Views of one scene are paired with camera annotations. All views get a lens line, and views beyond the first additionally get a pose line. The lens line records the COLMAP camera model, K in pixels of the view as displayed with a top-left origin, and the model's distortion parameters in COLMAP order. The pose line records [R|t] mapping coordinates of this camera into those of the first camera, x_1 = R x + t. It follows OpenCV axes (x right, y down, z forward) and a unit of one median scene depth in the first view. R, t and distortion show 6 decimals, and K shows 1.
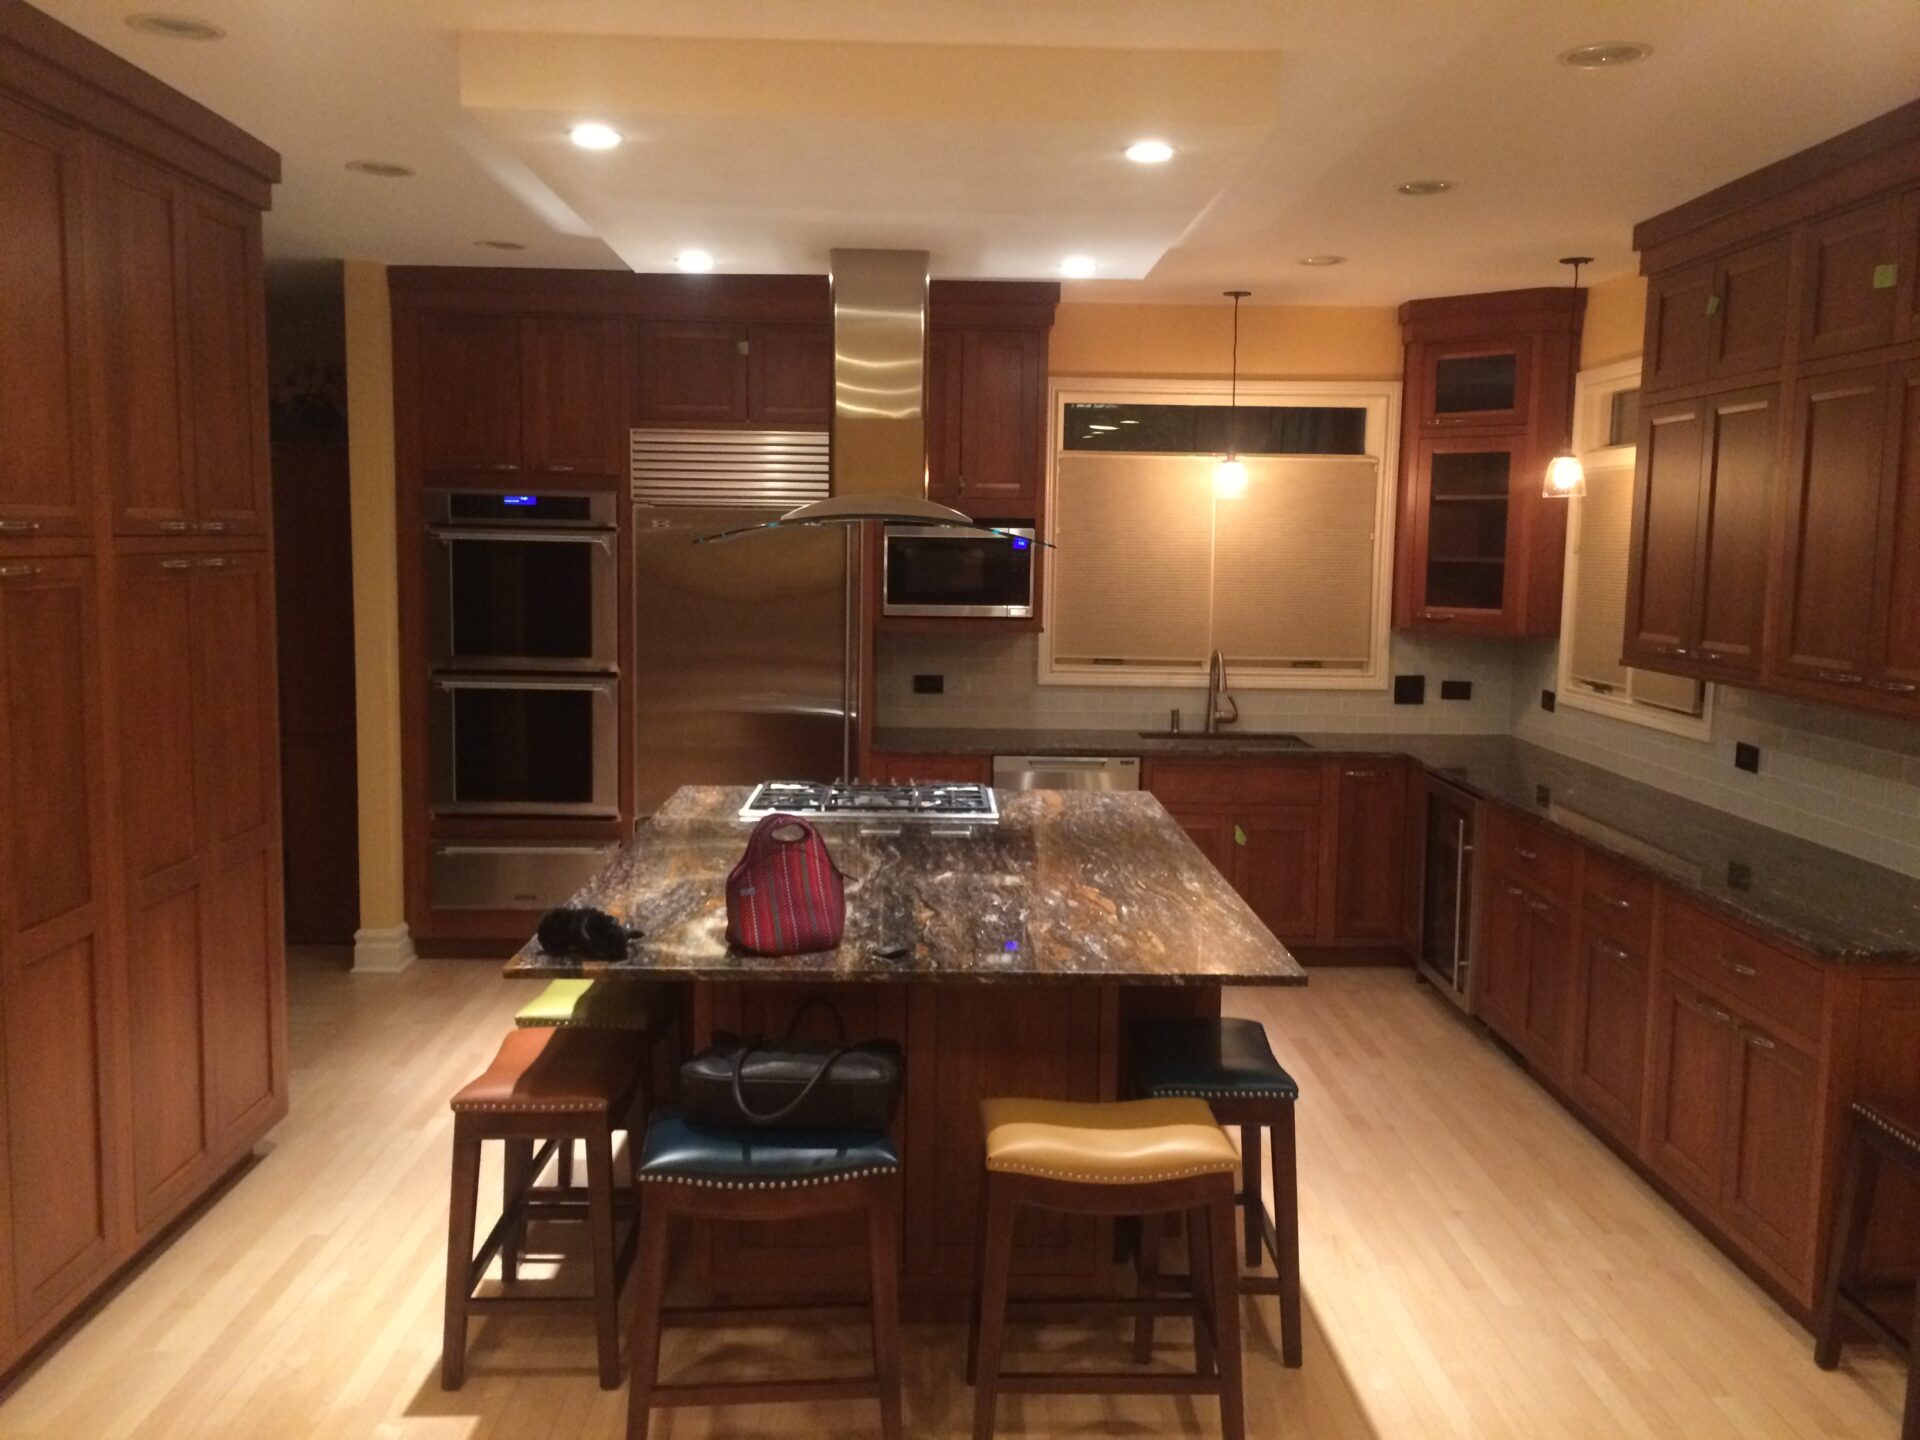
lens RADIAL K [[1635.7, 0, 968.9], [0, 1635.7, 711.7], [0, 0, 1]] dist [0.089417, -0.105214]
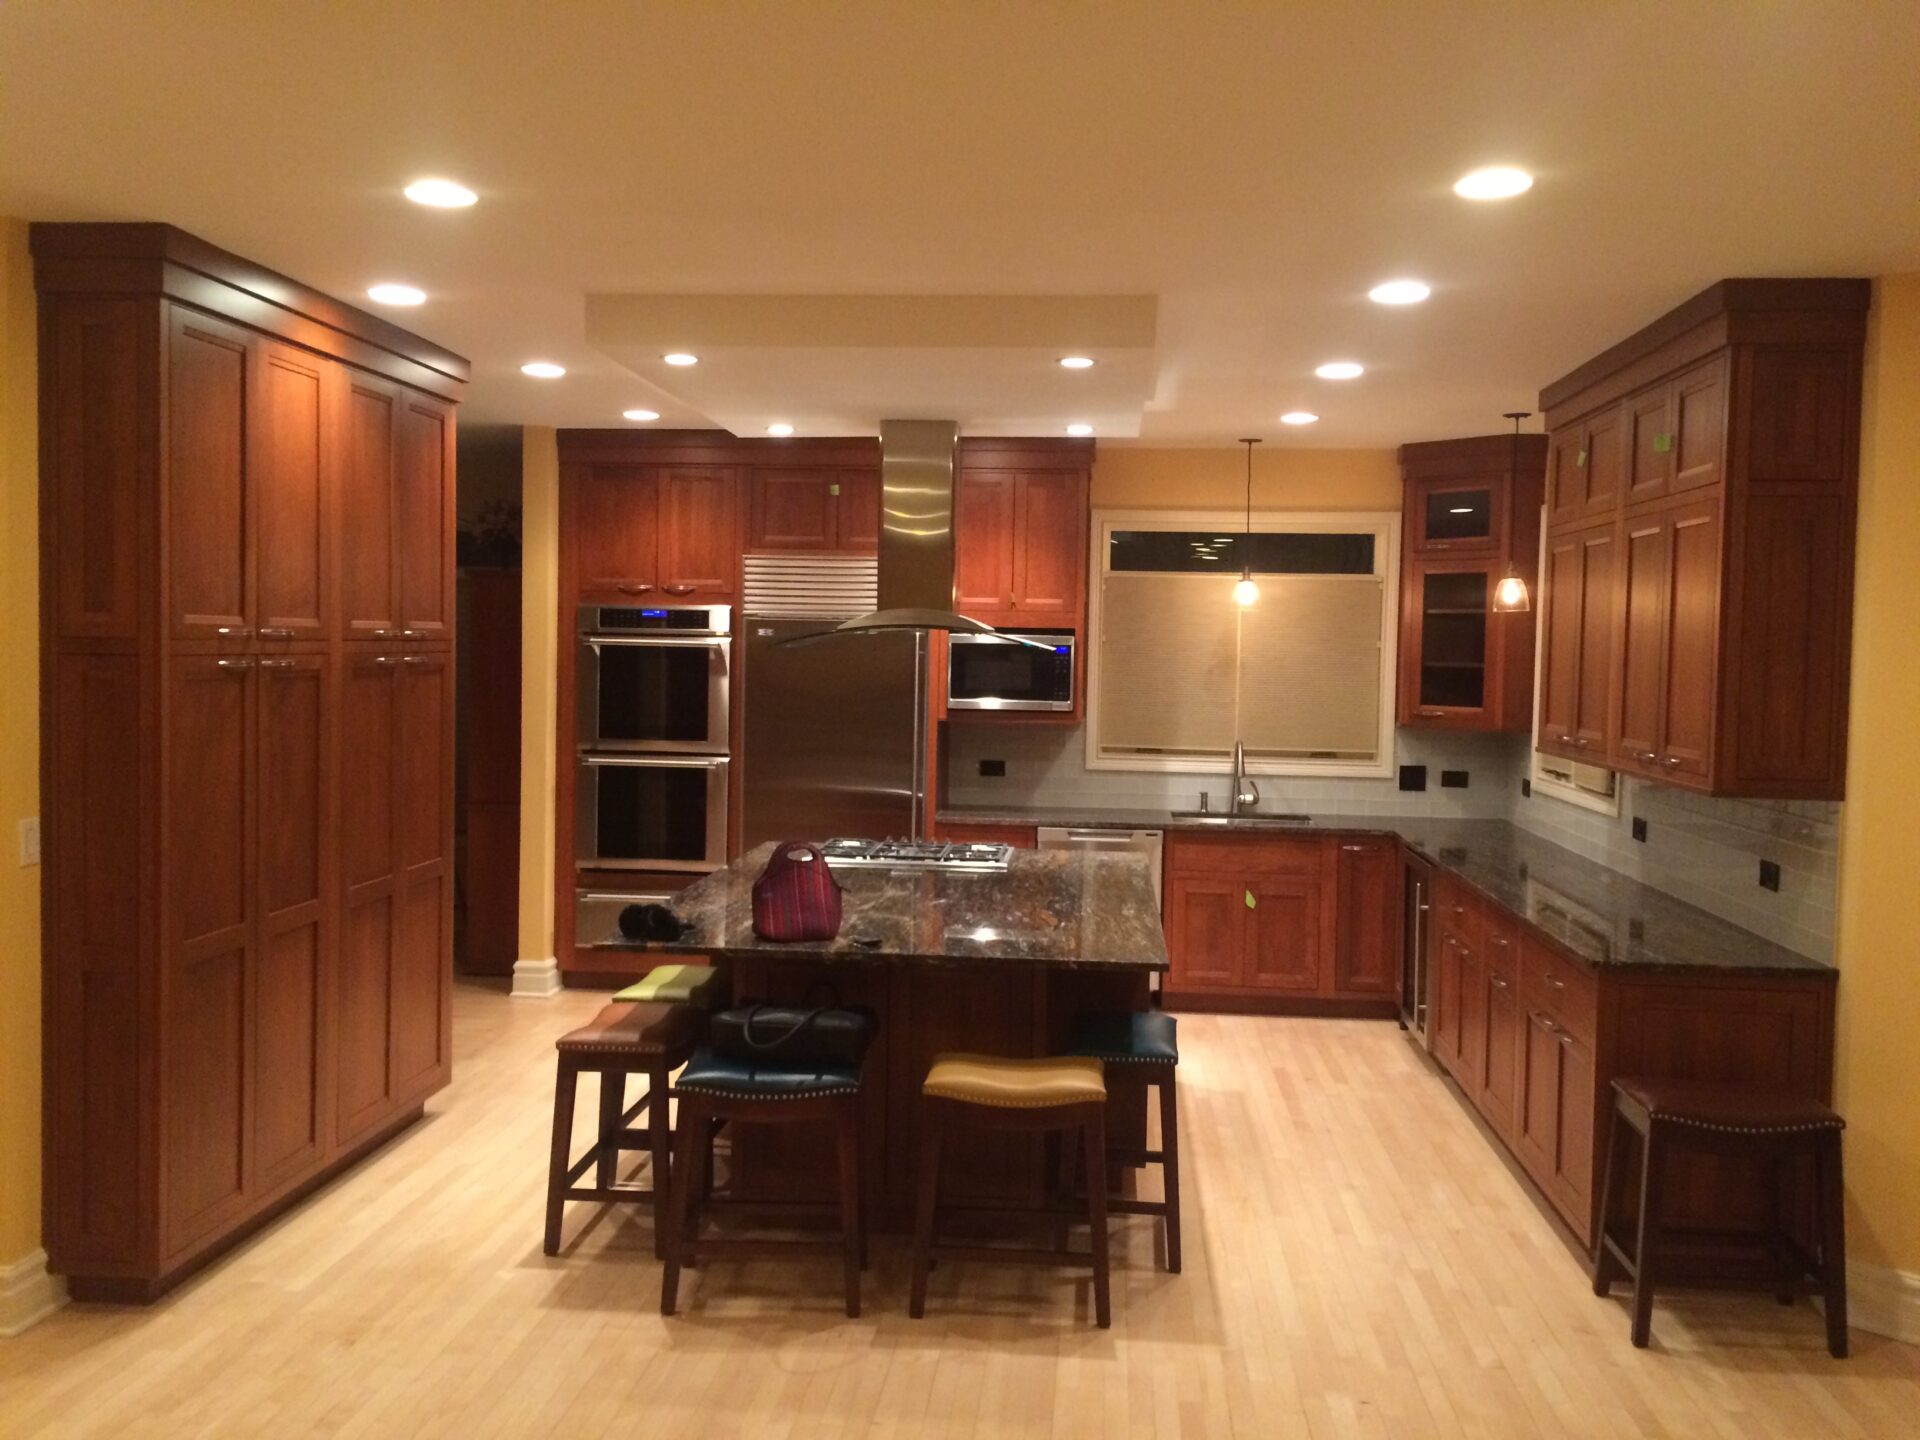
lens RADIAL K [[1635.7, 0, 967.2], [0, 1635.7, 715.0], [0, 0, 1]] dist [0.089417, -0.105214]
pose [[0.994002, 0.007604, -0.109097, 0.110705], [-0.014644, 0.997850, -0.063881, 0.026675], [0.108377, 0.065095, 0.991976, -0.220082]]
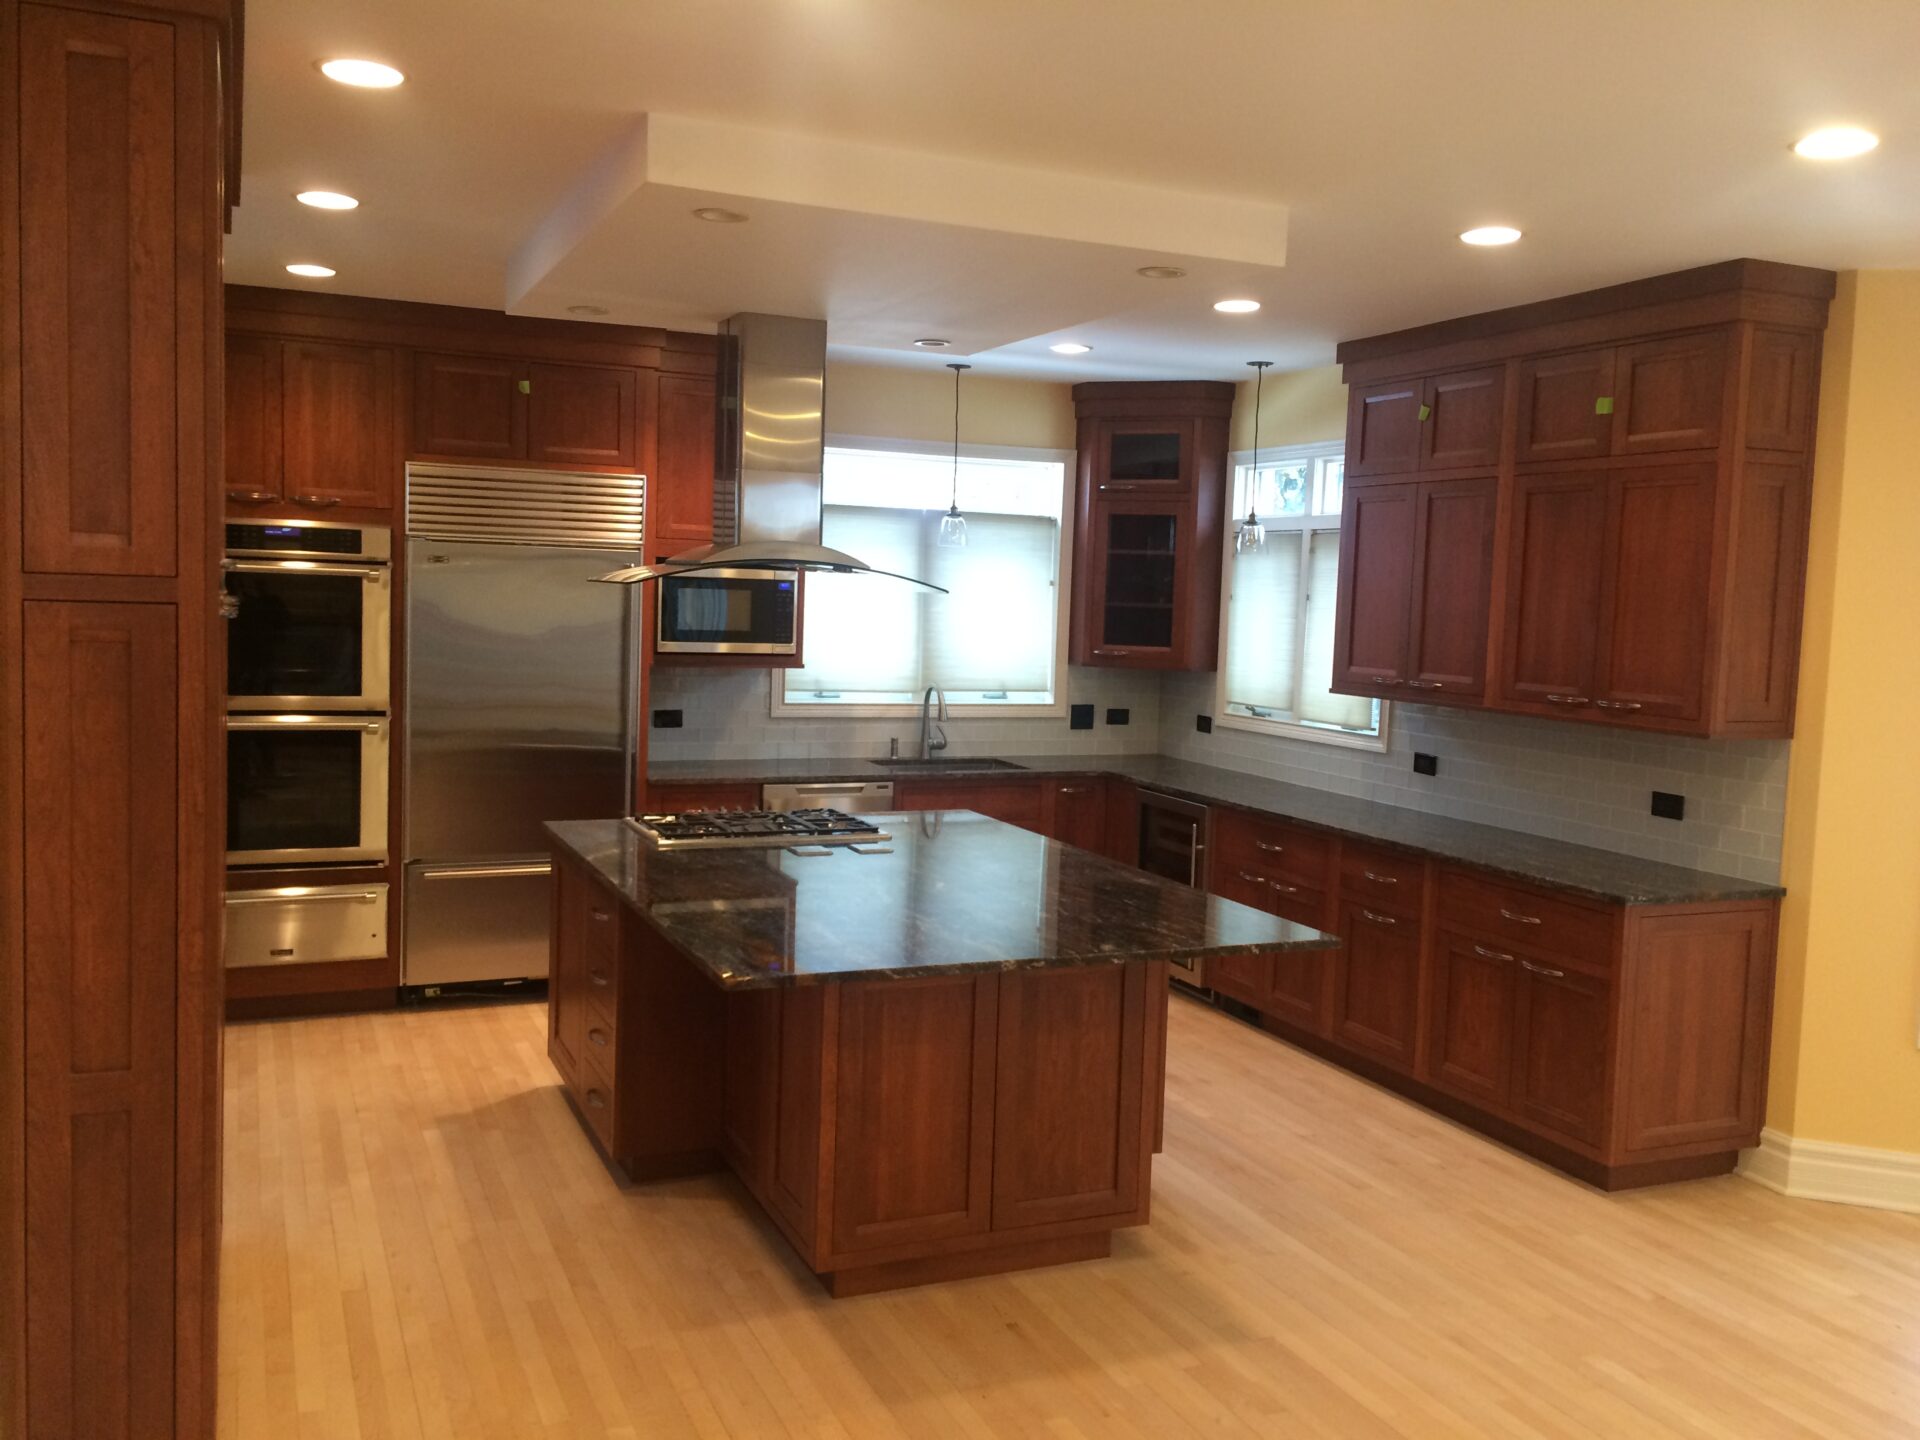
lens RADIAL K [[1635.7, 0, 967.9], [0, 1635.7, 711.9], [0, 0, 1]] dist [0.089417, -0.105214]
pose [[0.923536, -0.014534, 0.383236, -0.319798], [0.022522, 0.999612, -0.016364, 0.000371], [-0.382850, 0.023743, 0.923506, -0.035320]]
